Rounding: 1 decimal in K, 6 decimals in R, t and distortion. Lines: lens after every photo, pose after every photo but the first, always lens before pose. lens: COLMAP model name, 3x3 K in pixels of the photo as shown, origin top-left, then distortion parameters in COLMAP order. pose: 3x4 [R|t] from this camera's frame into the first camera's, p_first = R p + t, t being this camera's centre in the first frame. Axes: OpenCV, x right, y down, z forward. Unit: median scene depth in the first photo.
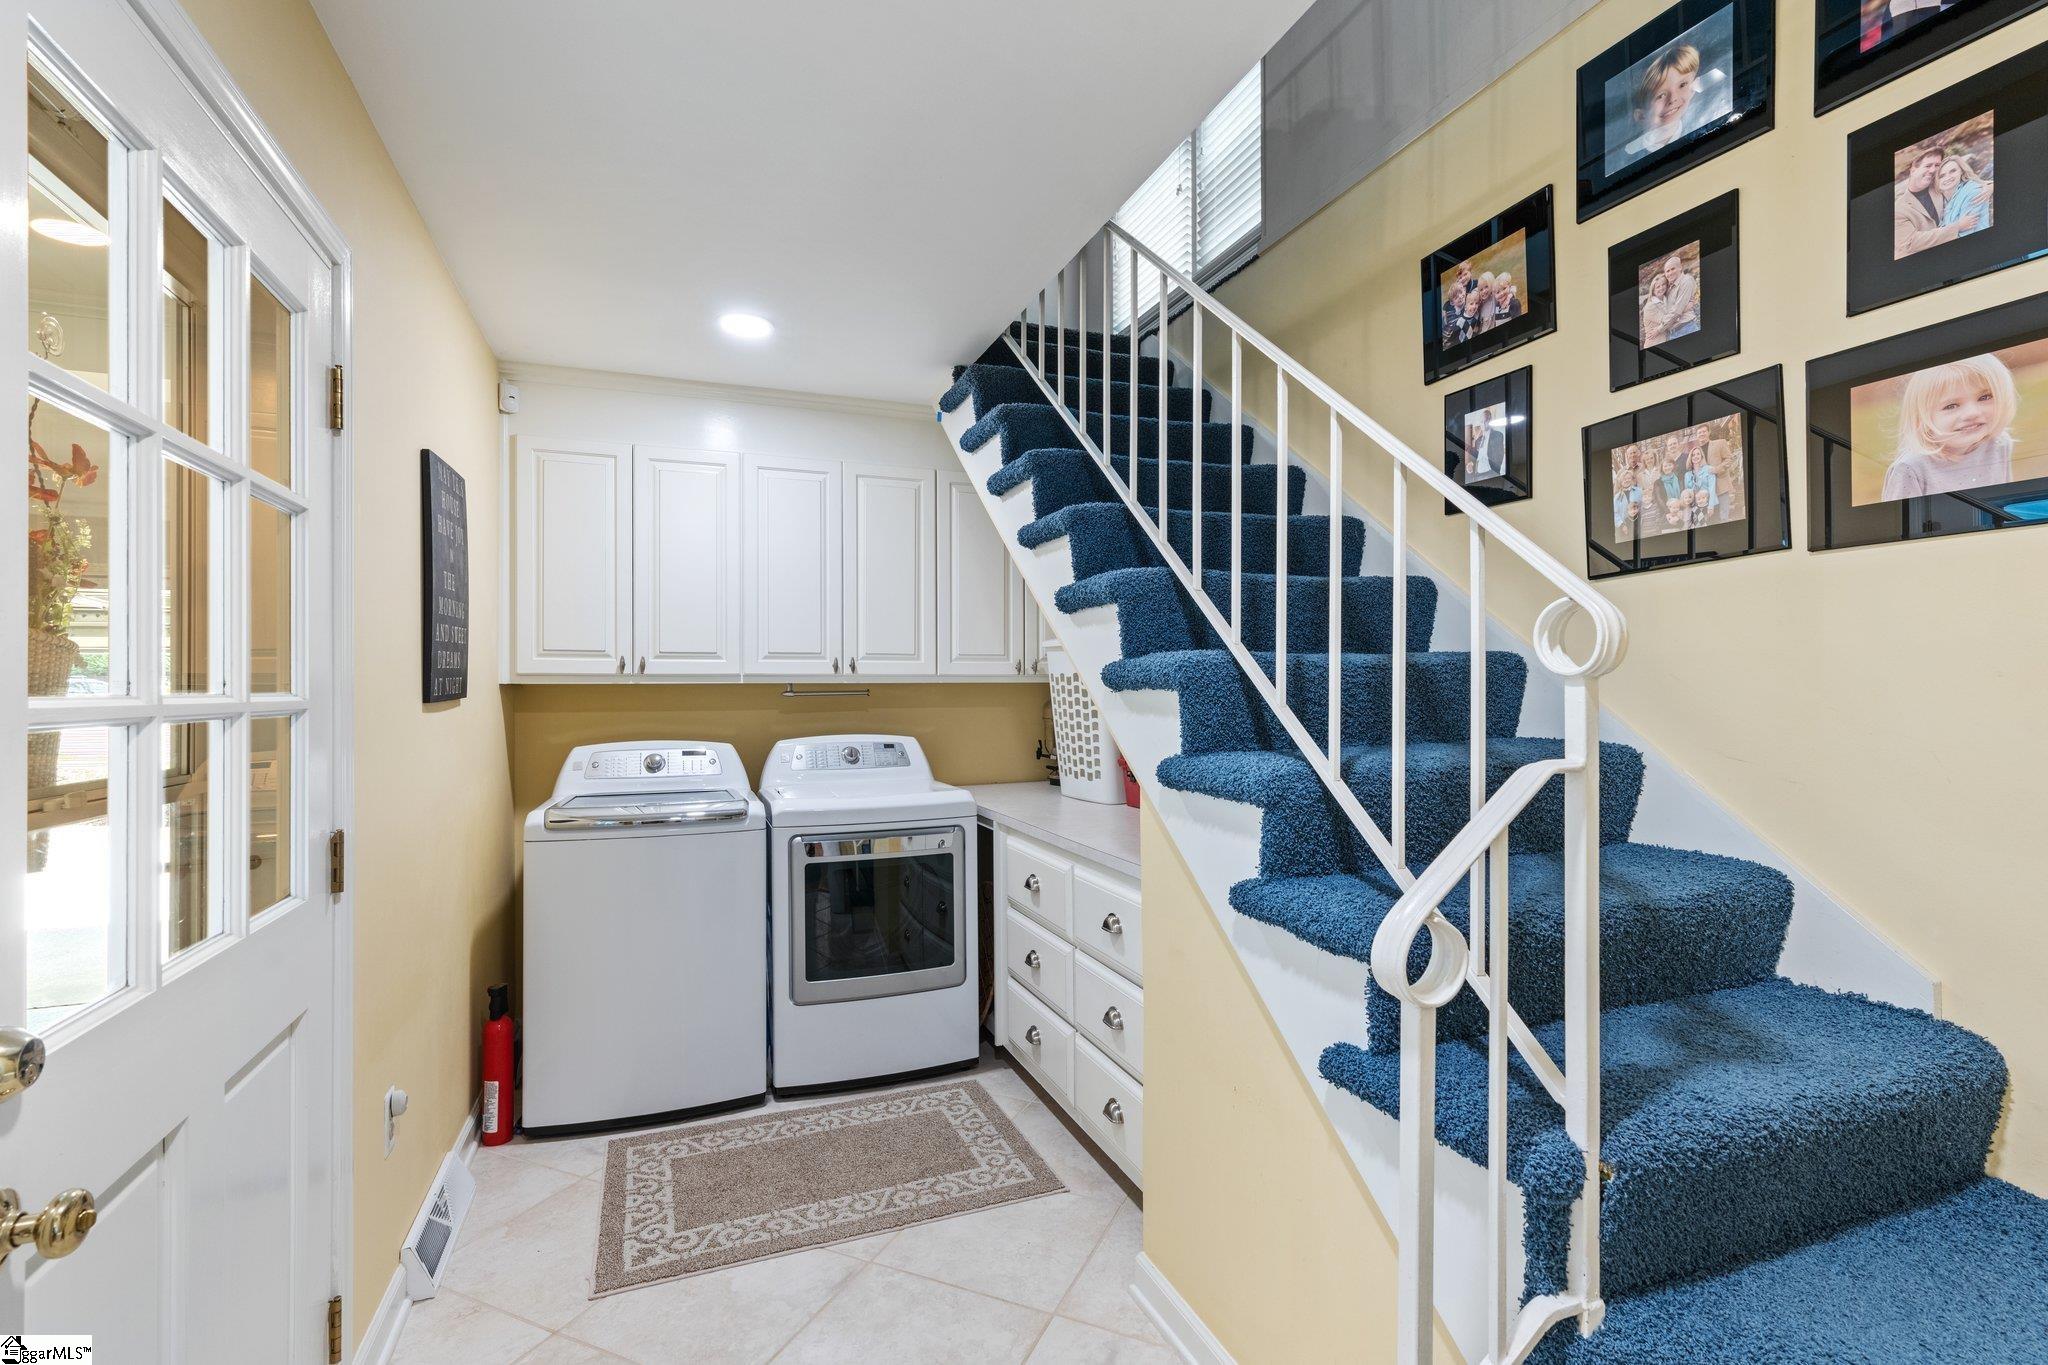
lens RADIAL K [[923.5, 0, 1022.8], [0, 923.5, 683.4], [0, 0, 1]] dist [-0.001041, 0.002409]
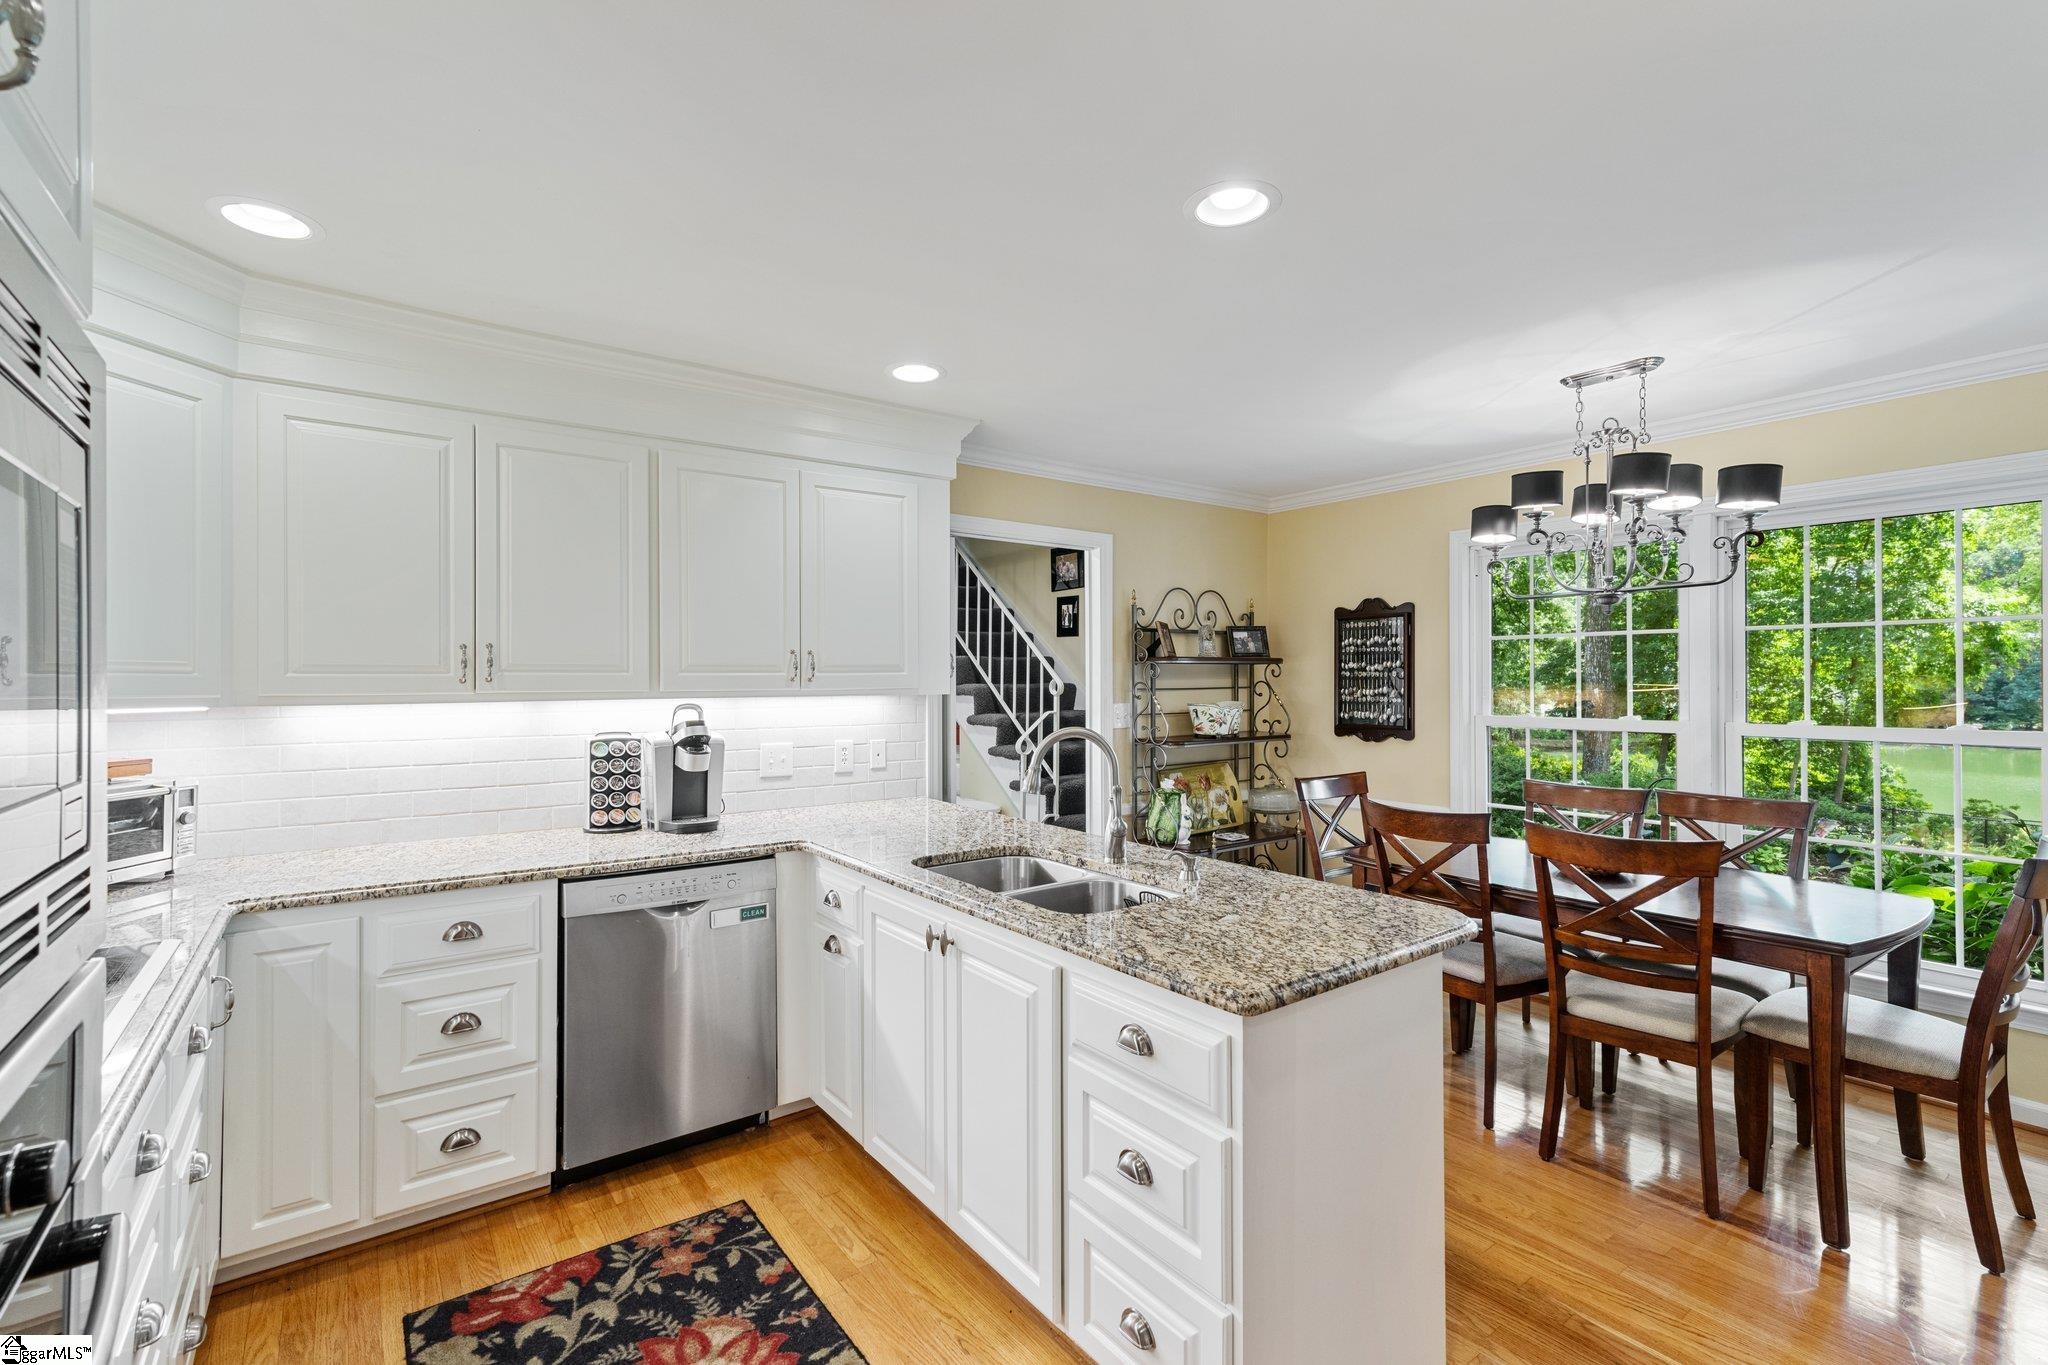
lens RADIAL K [[923.5, 0, 1018.4], [0, 923.5, 676.6], [0, 0, 1]] dist [-0.001041, 0.002409]
pose [[0.963615, 0.004371, 0.267258, -0.577134], [-0.003704, 0.999989, -0.003000, -0.053450], [-0.267268, 0.001901, 0.963620, -2.310258]]
